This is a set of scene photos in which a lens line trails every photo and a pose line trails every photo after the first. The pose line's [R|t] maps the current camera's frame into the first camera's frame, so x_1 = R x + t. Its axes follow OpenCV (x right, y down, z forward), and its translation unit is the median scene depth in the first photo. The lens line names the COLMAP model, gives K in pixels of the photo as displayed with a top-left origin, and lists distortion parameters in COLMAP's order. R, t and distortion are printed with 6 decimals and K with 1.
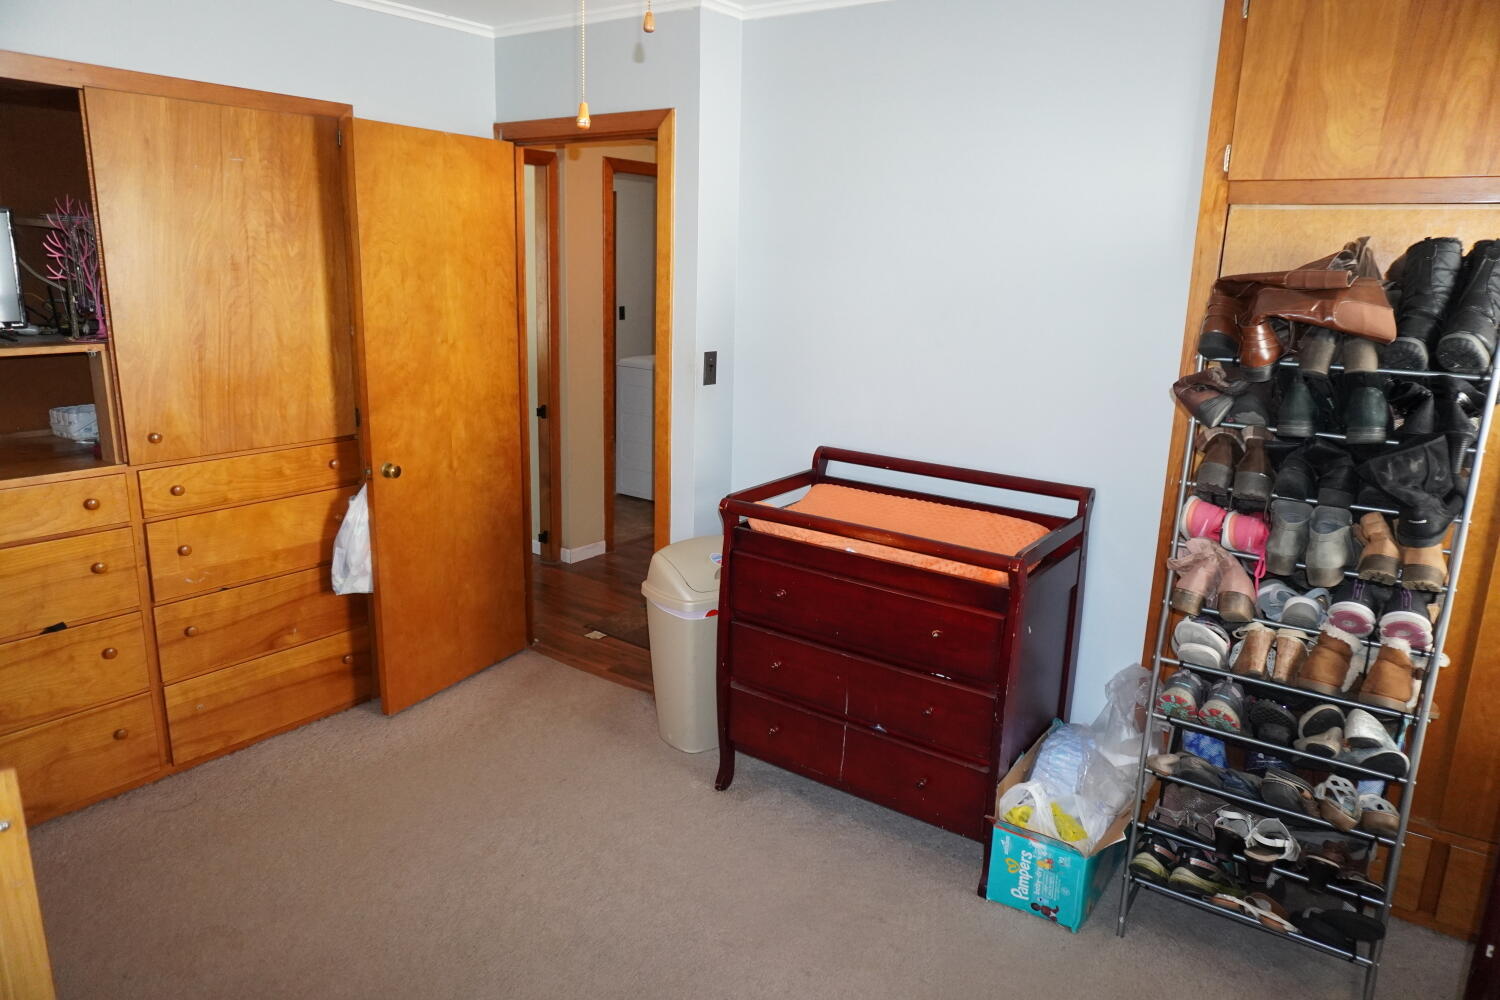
lens RADIAL K [[1009.8, 0, 752.7], [0, 1009.8, 505.2], [0, 0, 1]] dist [-0.040732, 0.037708]
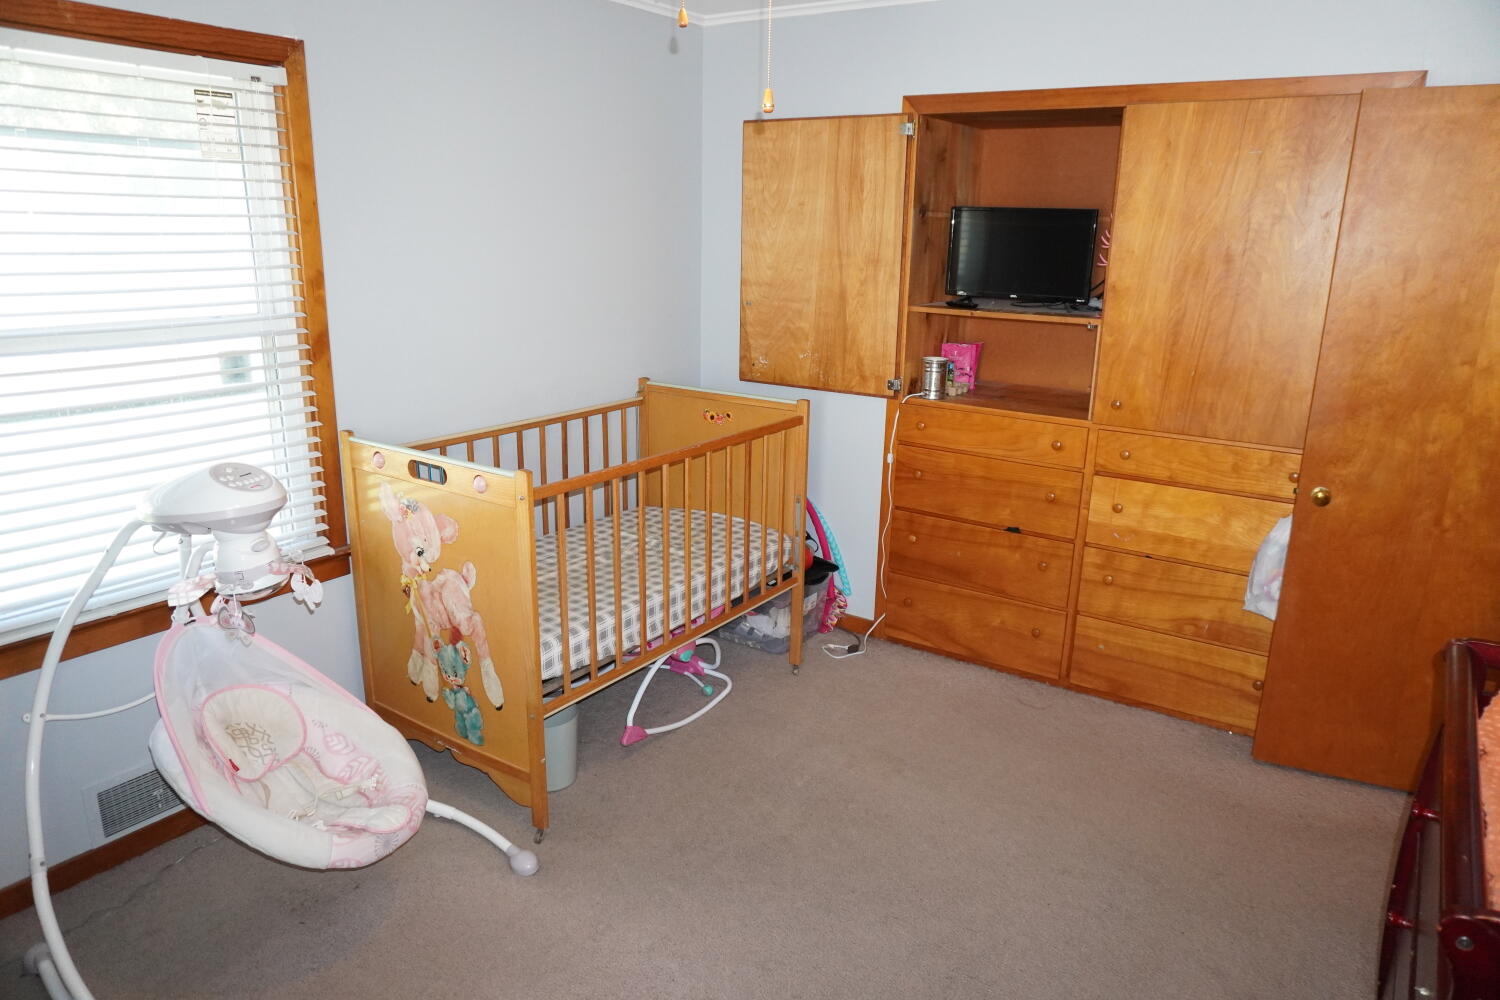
lens RADIAL K [[1009.8, 0, 752.7], [0, 1009.8, 505.2], [0, 0, 1]] dist [-0.040732, 0.037708]
pose [[0.038575, 0.239417, -0.970150, 0.510583], [-0.259226, 0.940033, 0.221677, -0.101620], [0.965046, 0.242936, 0.098325, 0.487727]]
